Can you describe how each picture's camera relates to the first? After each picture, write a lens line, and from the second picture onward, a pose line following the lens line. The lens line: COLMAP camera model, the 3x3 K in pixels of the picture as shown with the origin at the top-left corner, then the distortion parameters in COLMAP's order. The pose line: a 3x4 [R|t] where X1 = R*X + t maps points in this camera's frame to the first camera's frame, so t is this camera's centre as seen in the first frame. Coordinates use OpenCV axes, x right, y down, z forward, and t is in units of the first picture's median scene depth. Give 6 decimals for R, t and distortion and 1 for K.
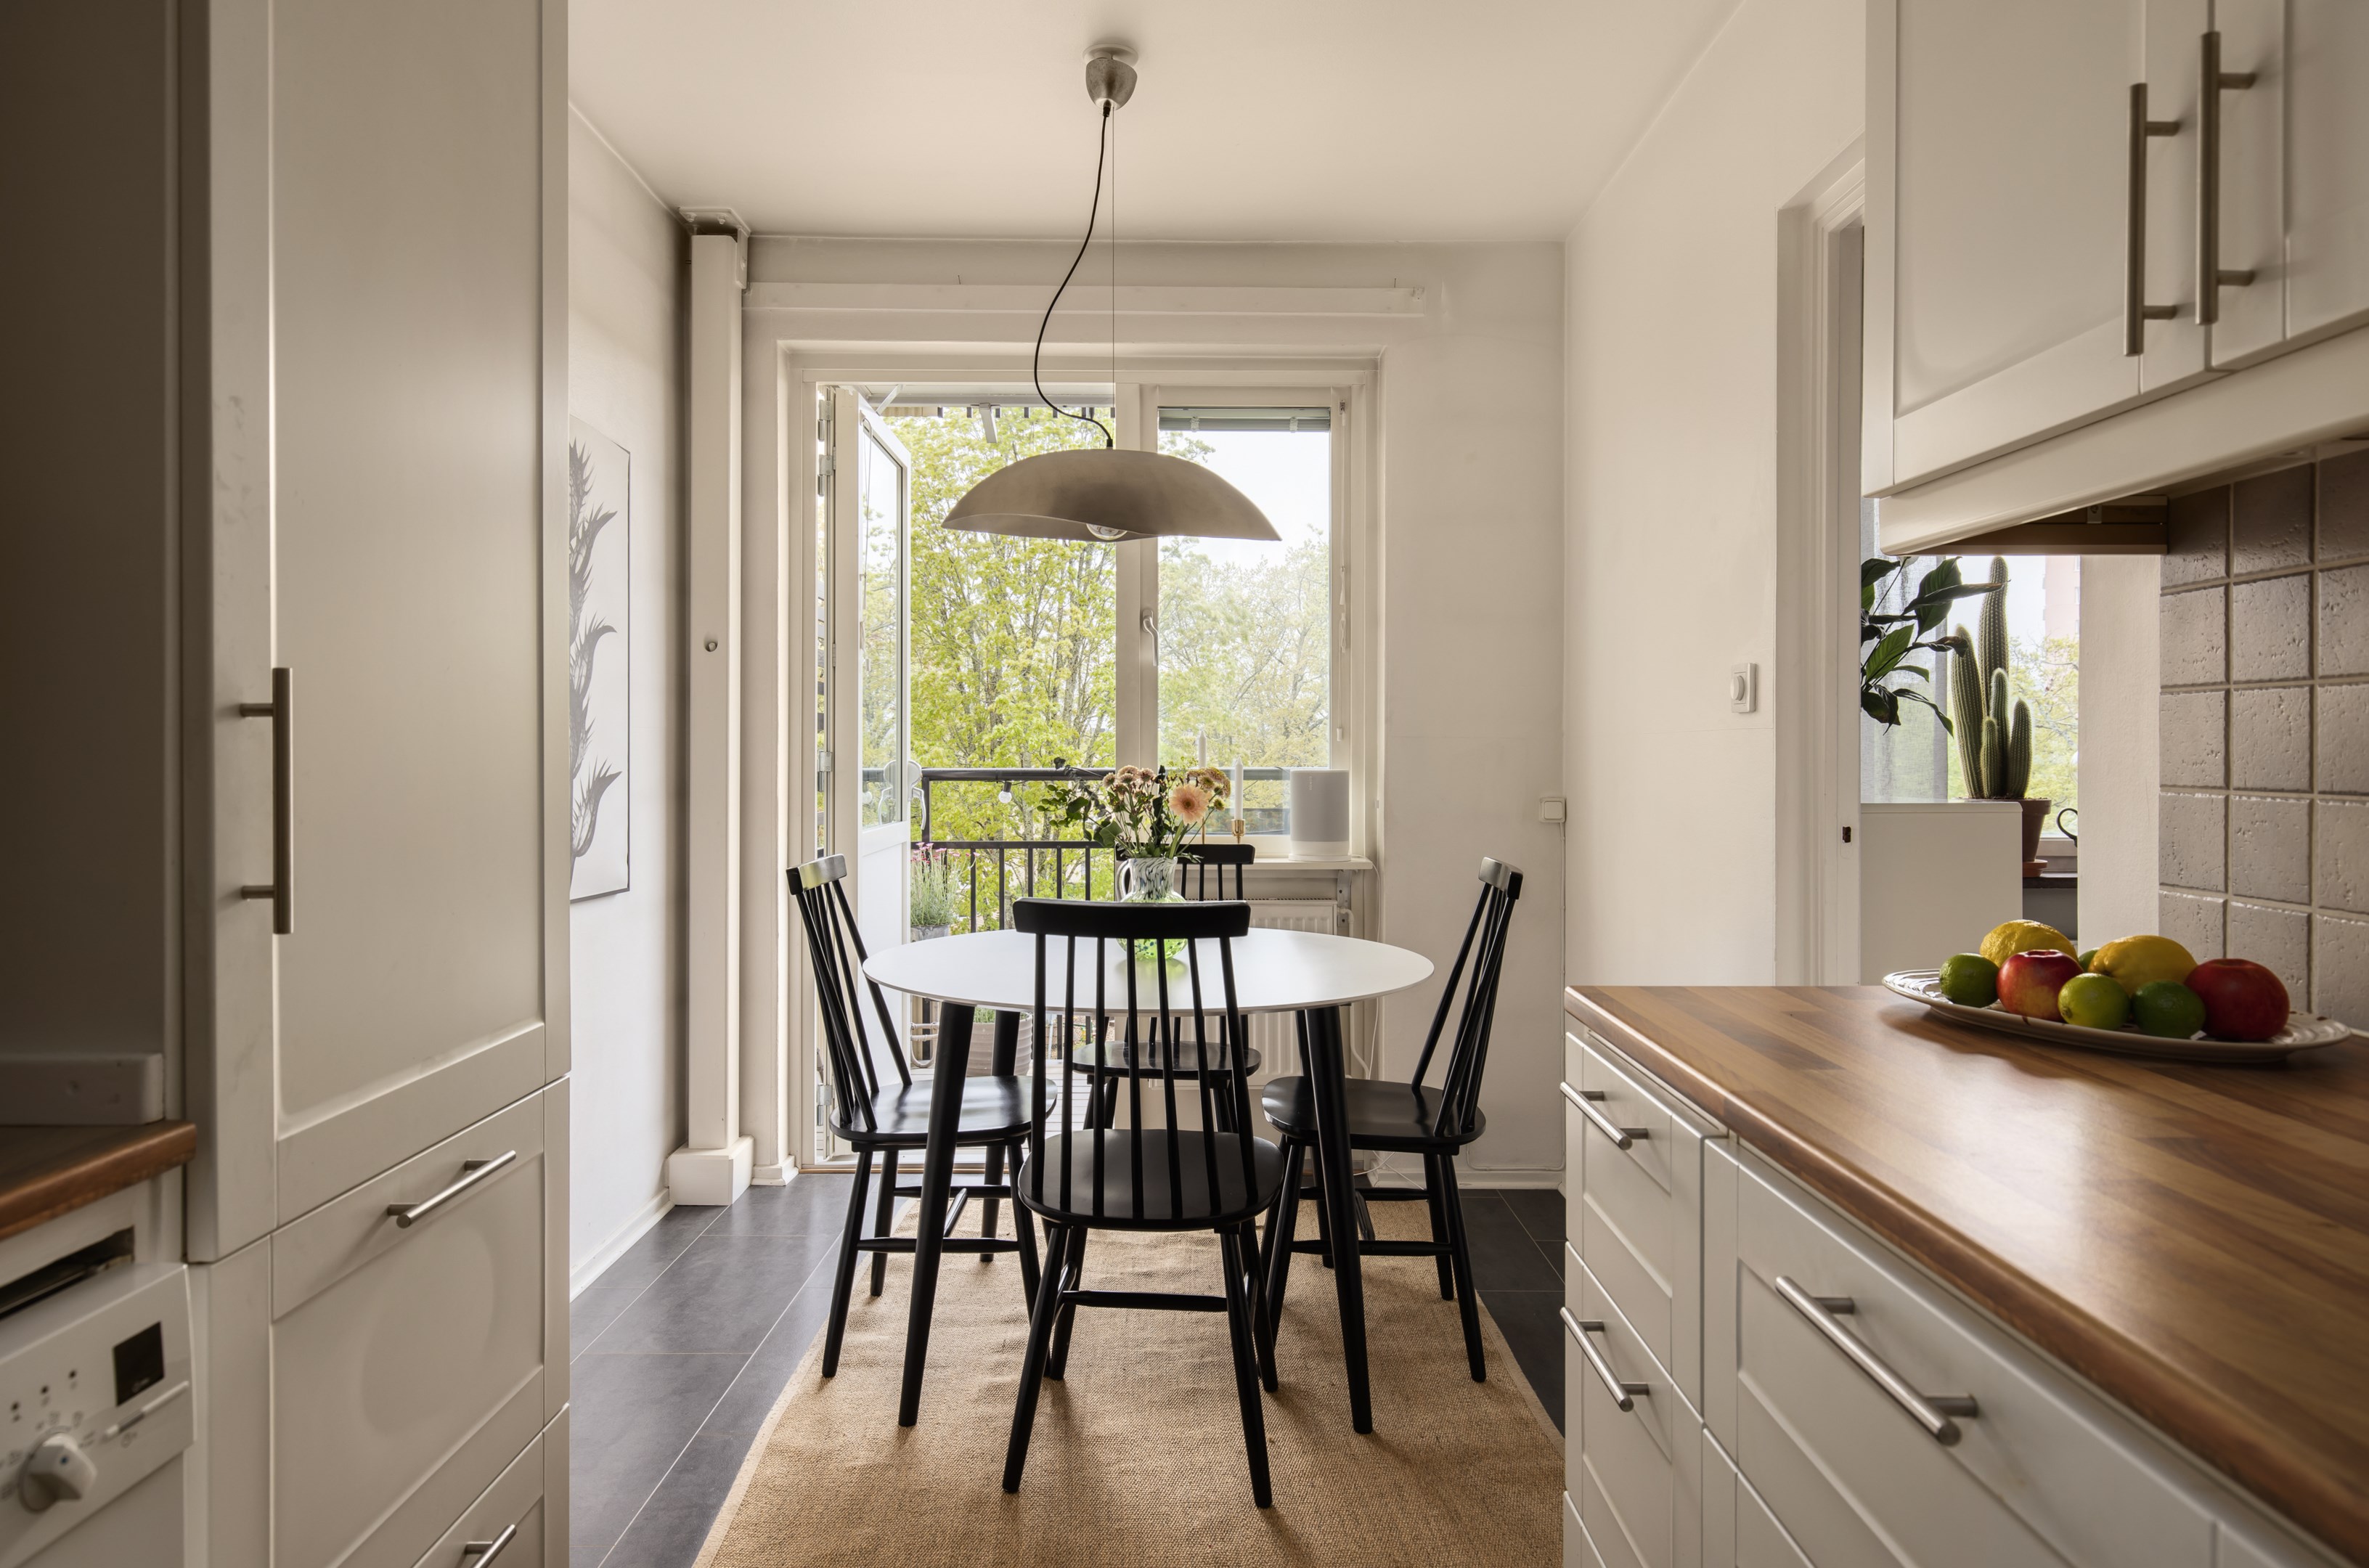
lens RADIAL K [[1402.9, 0, 1186.8], [0, 1402.9, 775.7], [0, 0, 1]] dist [0.001658, -0.001508]
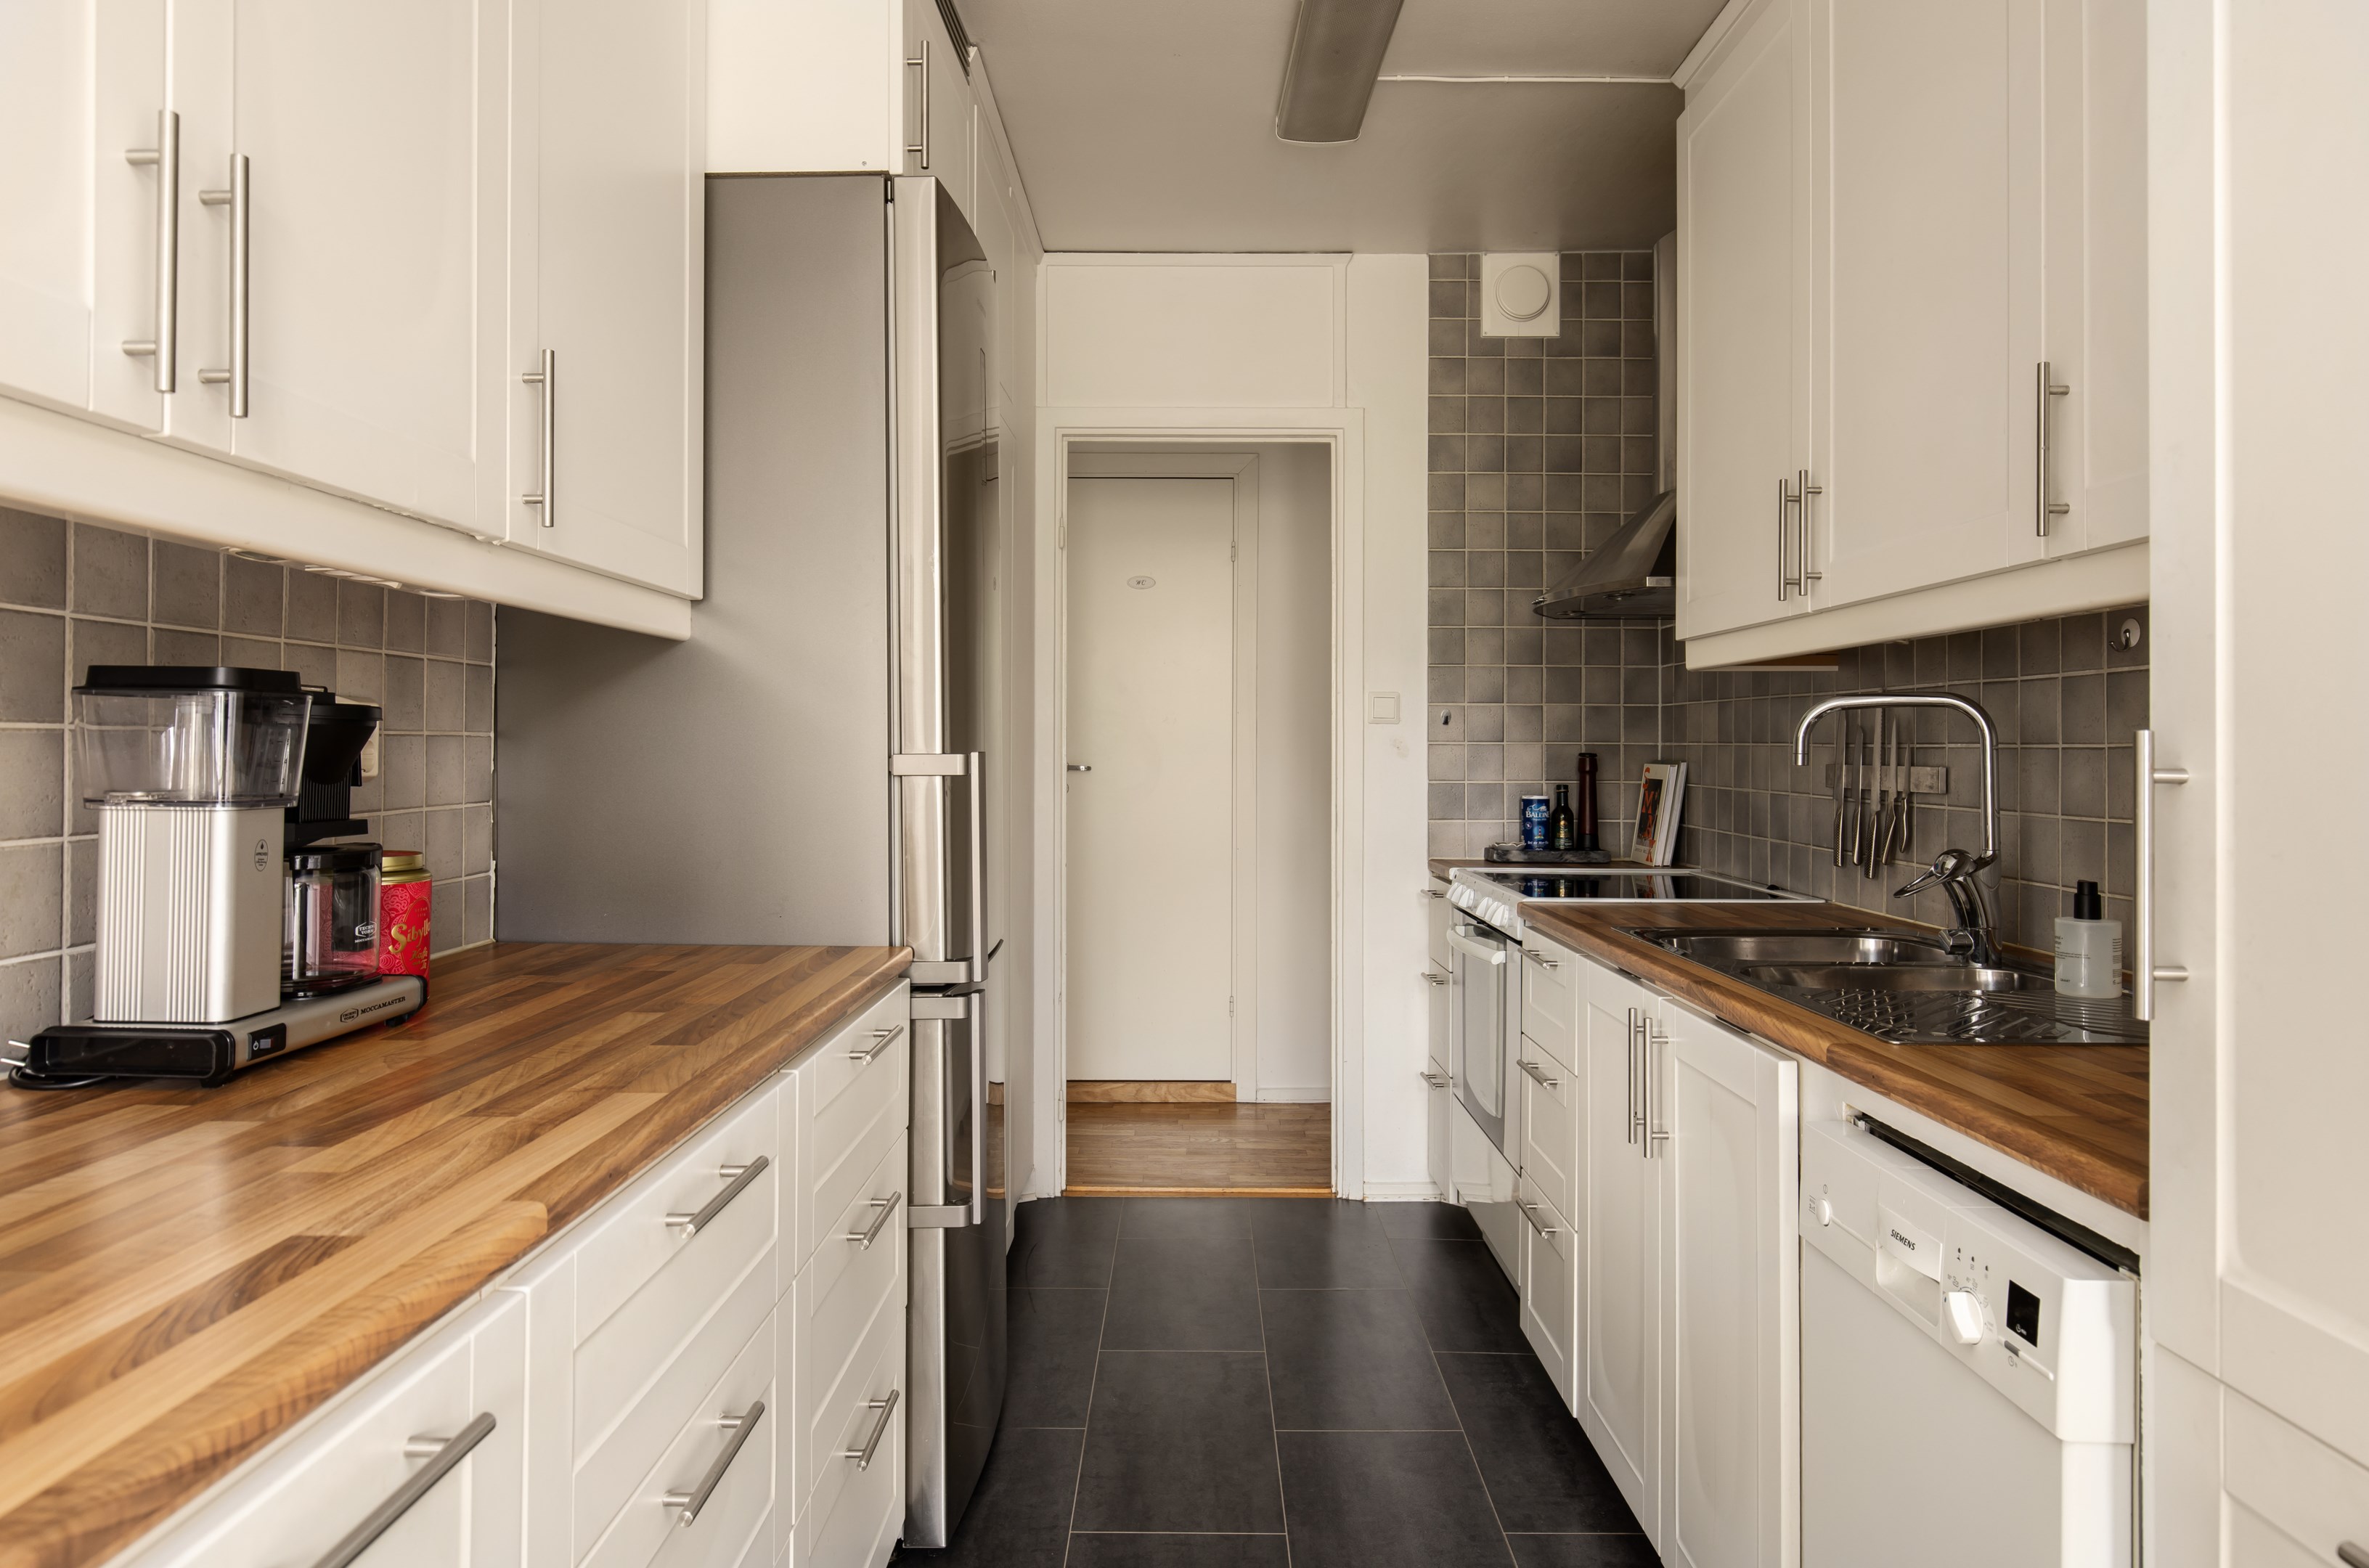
lens RADIAL K [[1402.9, 0, 1186.8], [0, 1402.9, 775.7], [0, 0, 1]] dist [0.001658, -0.001508]
pose [[-0.998432, -0.005000, 0.055751, -0.090267], [-0.004729, 0.999976, 0.004995, -0.048012], [-0.055775, 0.004723, -0.998432, 2.236070]]
